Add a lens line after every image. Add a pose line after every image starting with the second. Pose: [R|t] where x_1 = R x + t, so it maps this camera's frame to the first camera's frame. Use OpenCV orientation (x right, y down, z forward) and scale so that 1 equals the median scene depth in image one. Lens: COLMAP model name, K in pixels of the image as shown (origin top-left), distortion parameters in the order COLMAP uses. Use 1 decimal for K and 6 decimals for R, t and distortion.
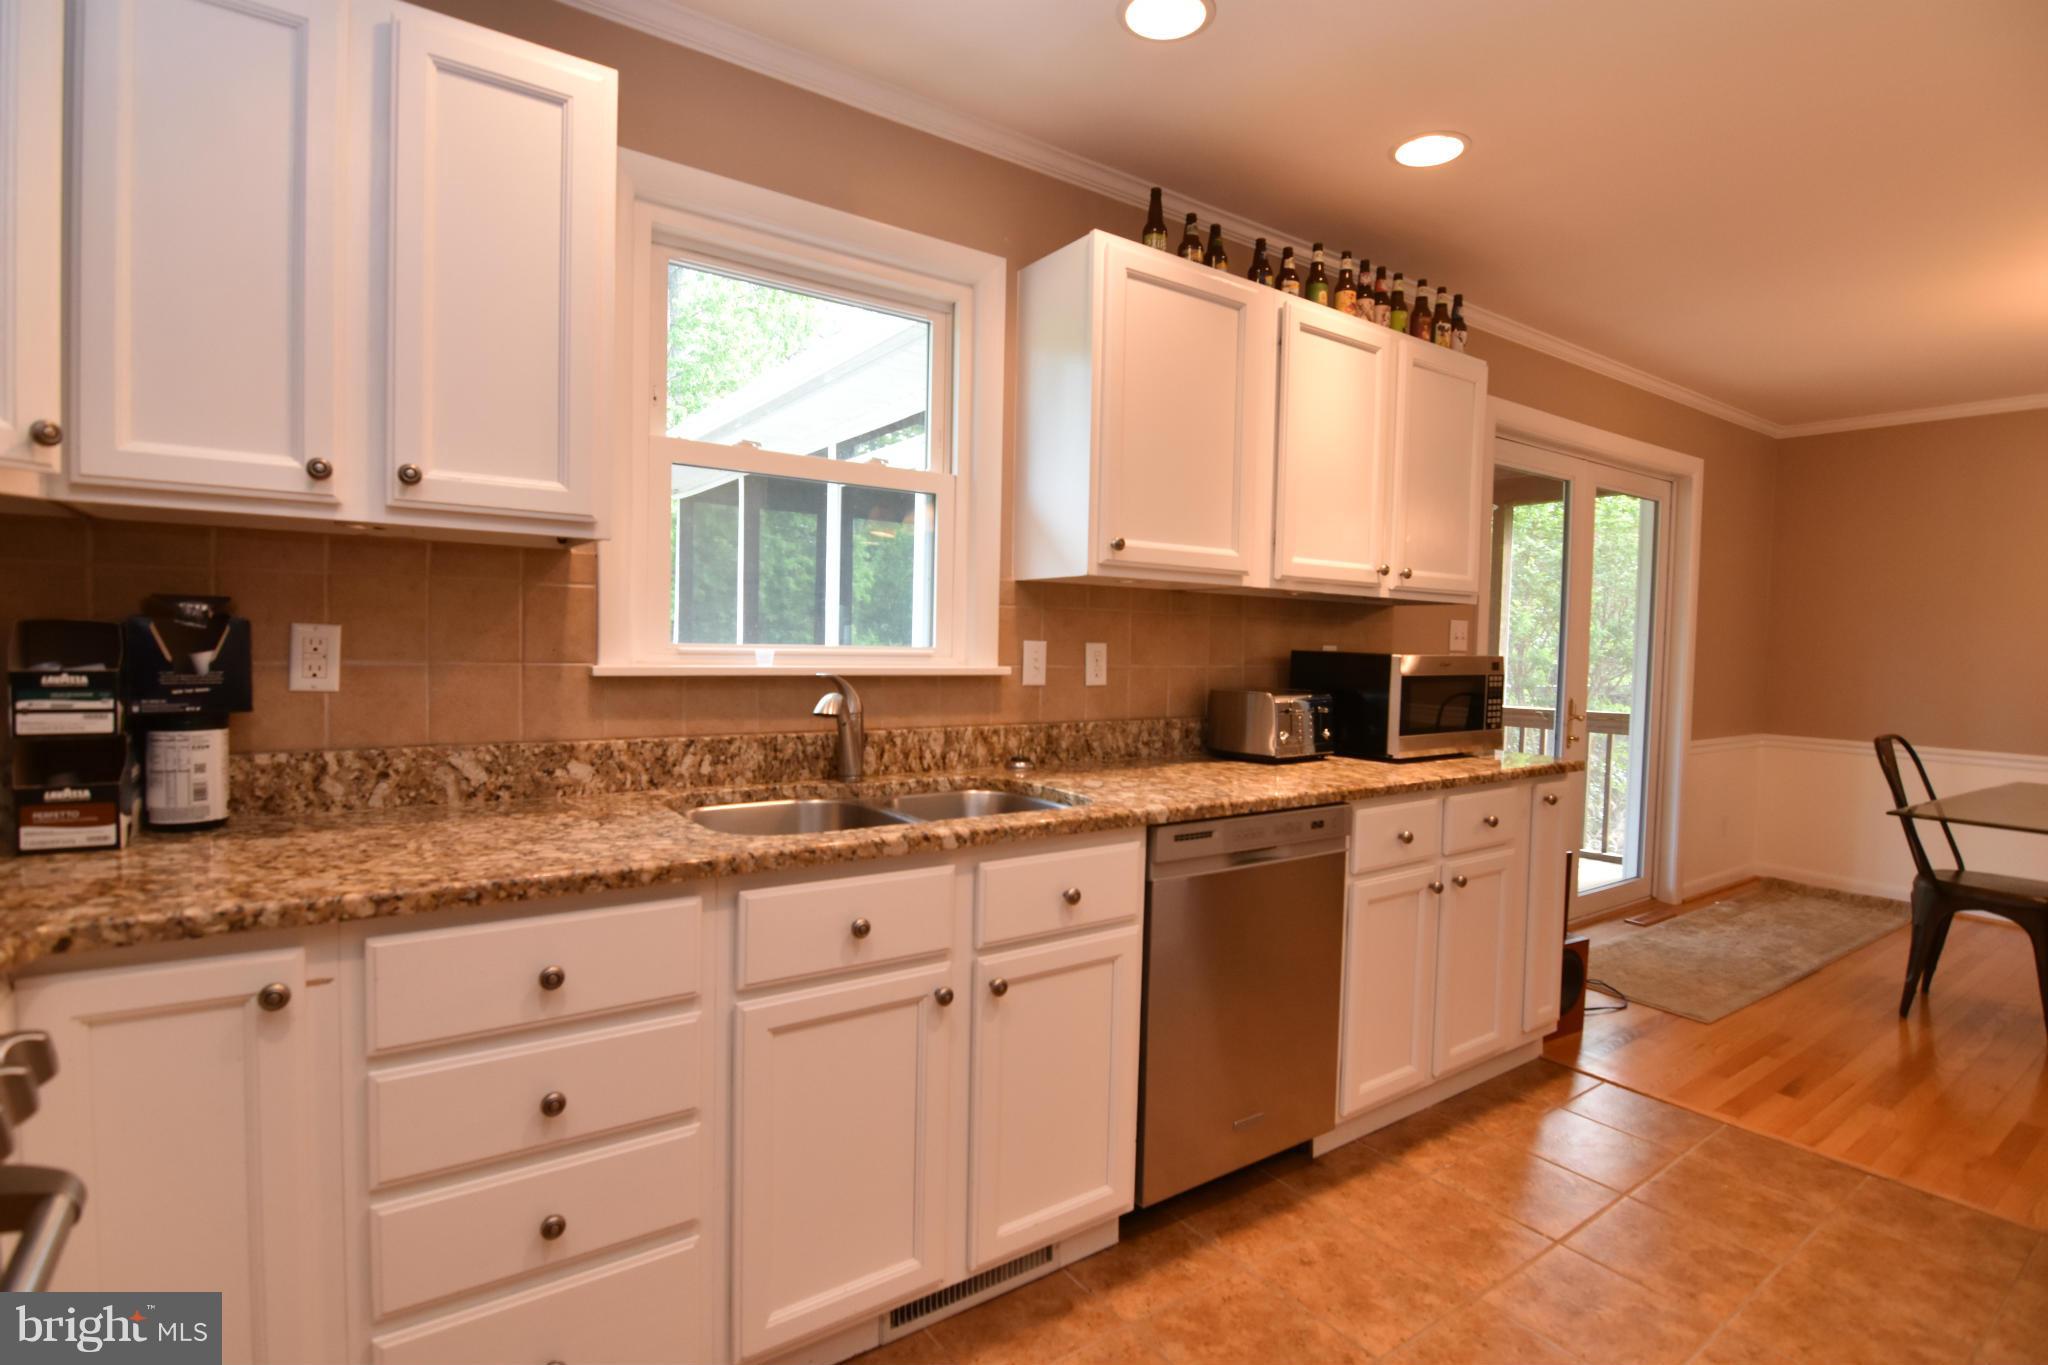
lens RADIAL K [[992.0, 0, 1033.1], [0, 992.0, 680.6], [0, 0, 1]] dist [-0.002496, -0.013823]
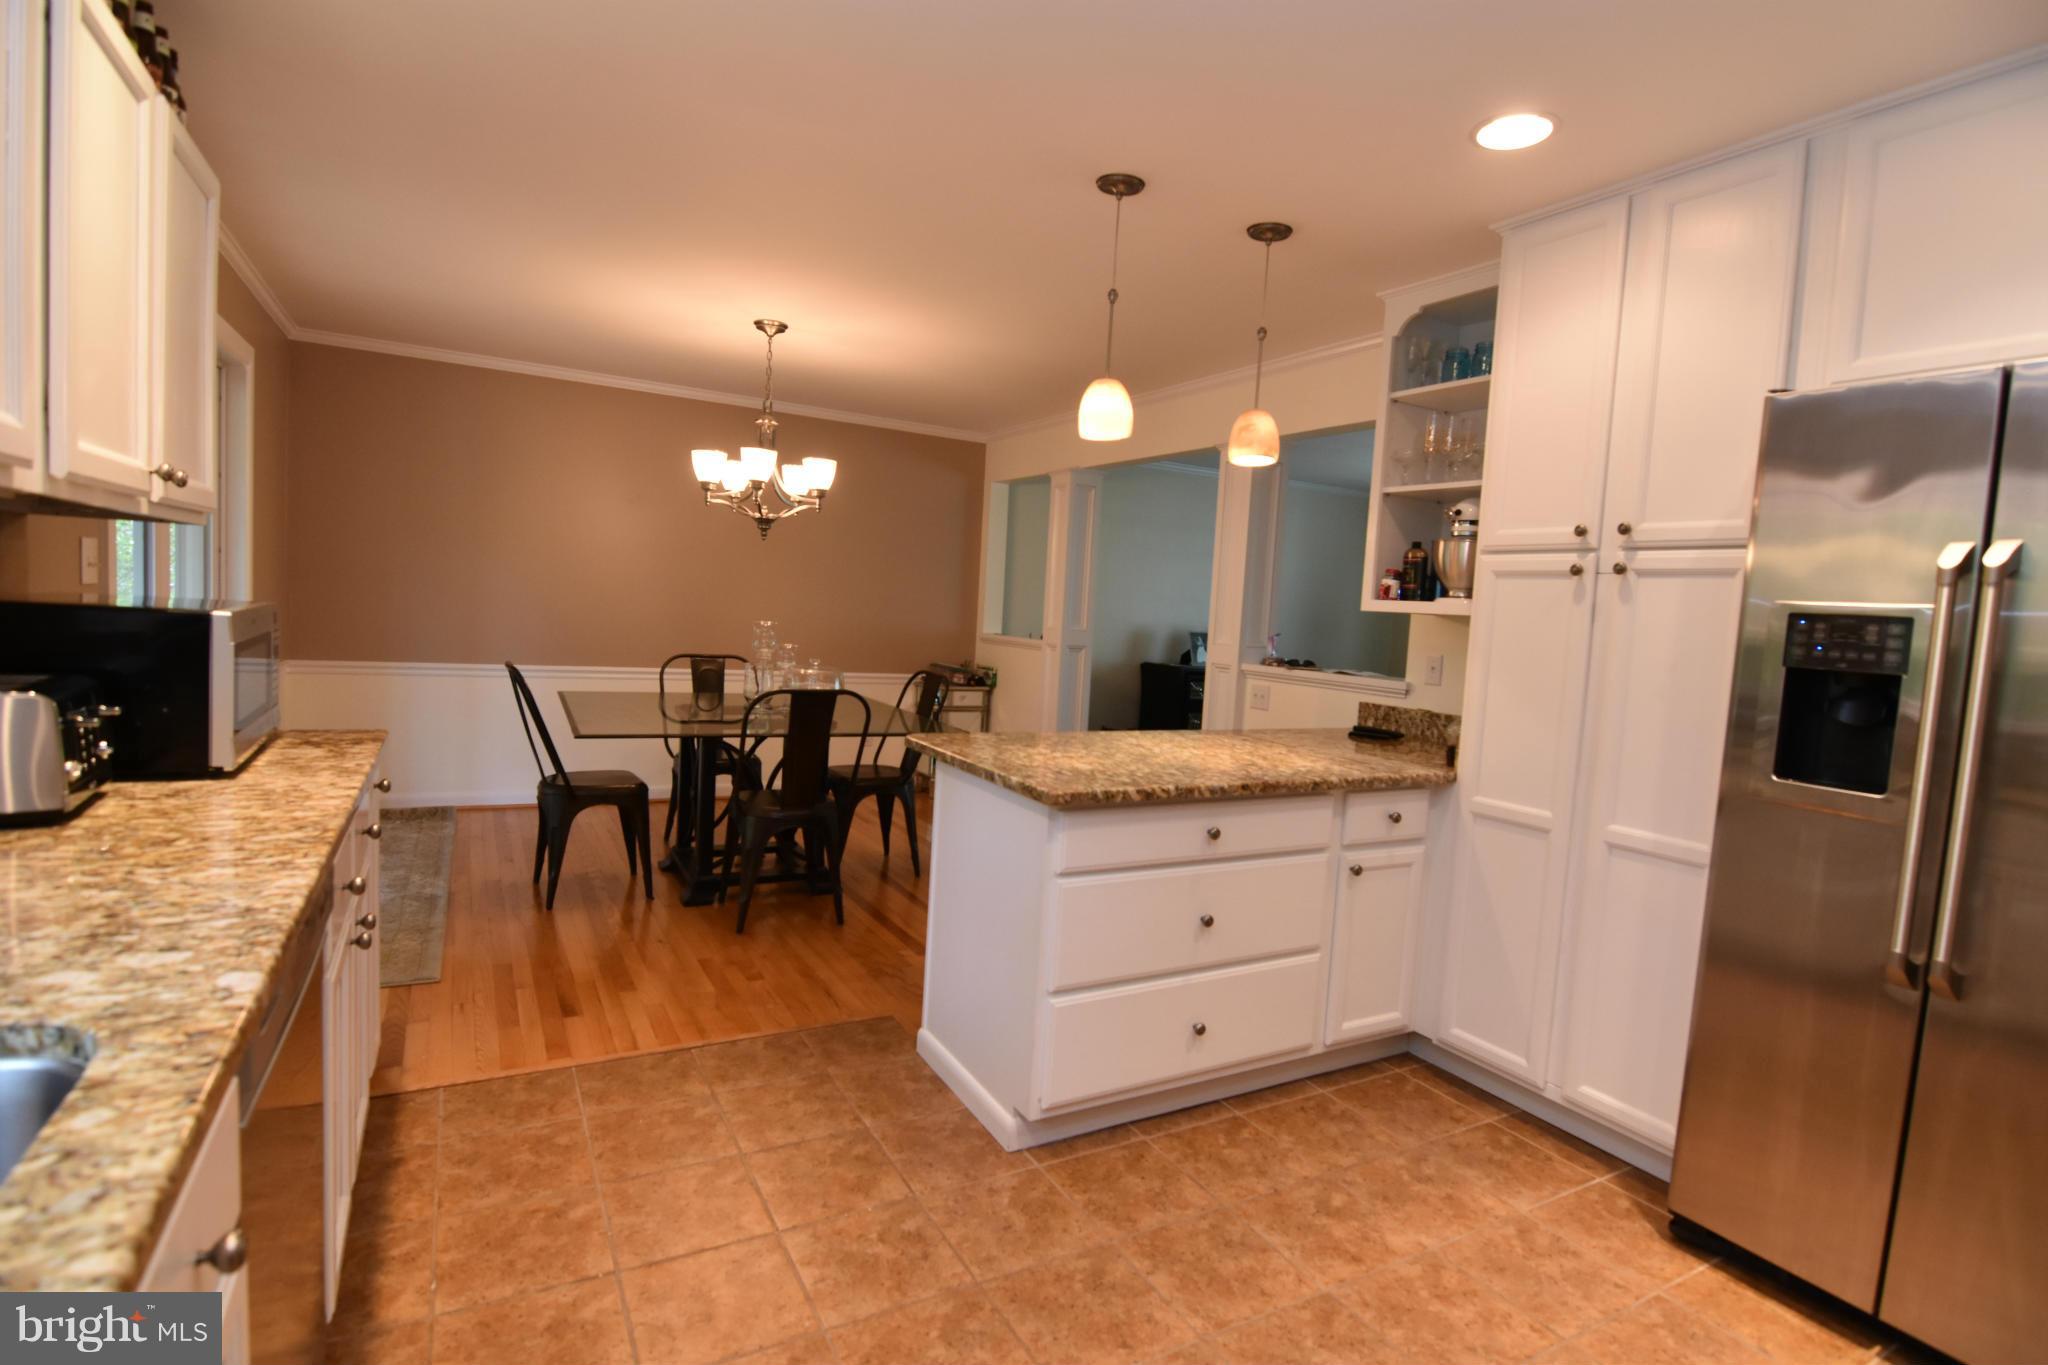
lens RADIAL K [[992.0, 0, 1033.1], [0, 992.0, 680.6], [0, 0, 1]] dist [-0.002496, -0.013823]
pose [[0.108100, -0.092590, 0.989819, -0.274977], [-0.014274, 0.995406, 0.094671, -0.064339], [-0.994038, -0.024363, 0.106282, 0.530246]]
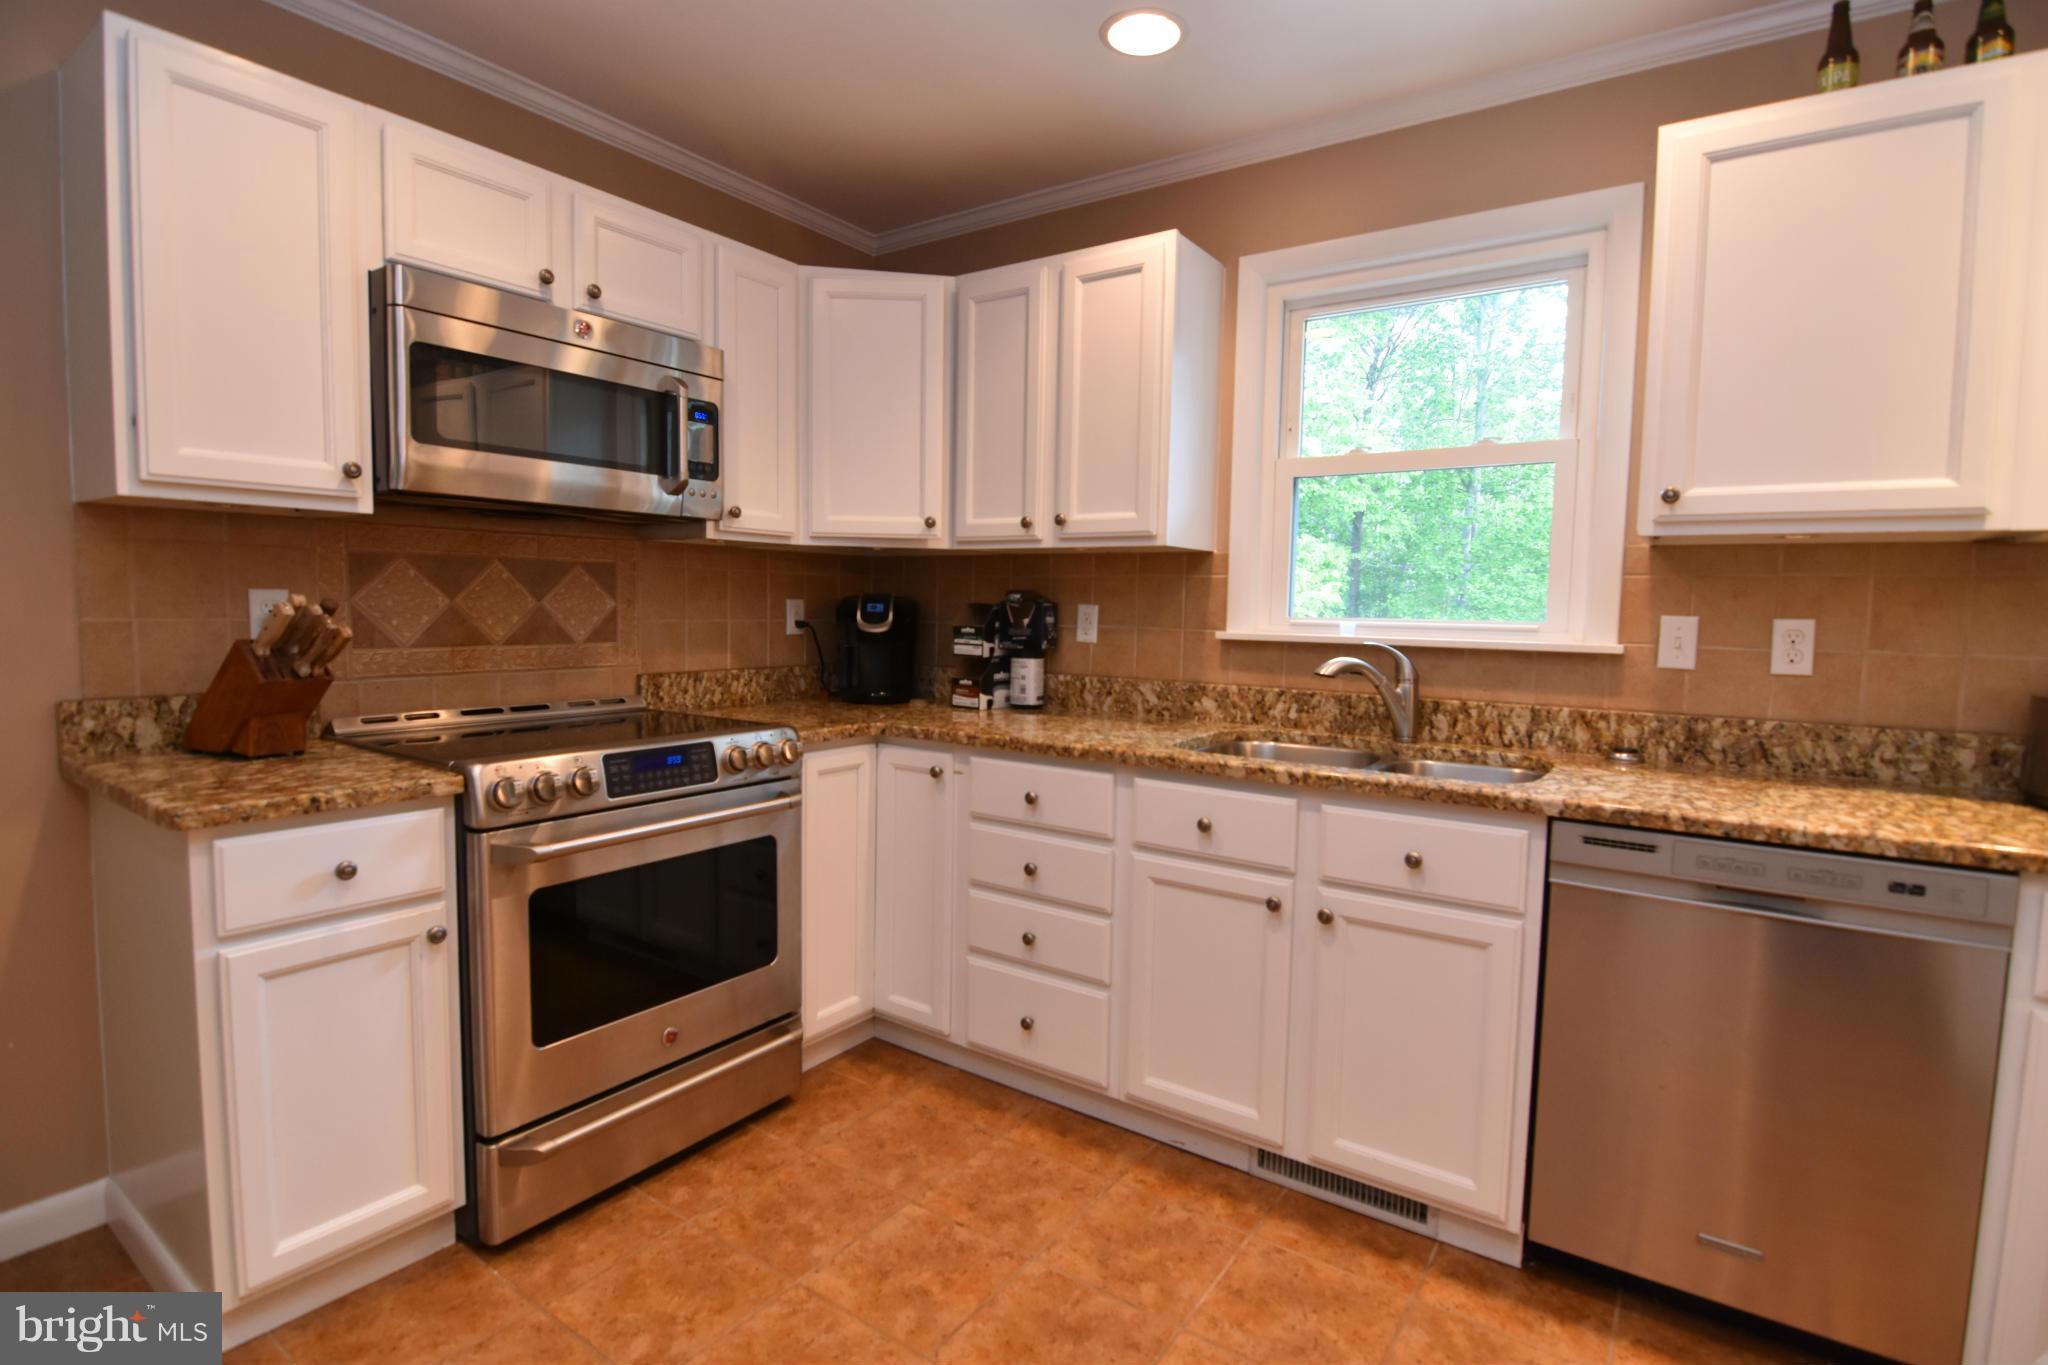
lens RADIAL K [[992.0, 0, 1033.1], [0, 992.0, 680.6], [0, 0, 1]] dist [-0.002496, -0.013823]
pose [[0.339197, 0.054493, -0.939136, 0.737598], [-0.049847, 0.997959, 0.039903, 0.010458], [0.939394, 0.033278, 0.341221, 0.240528]]
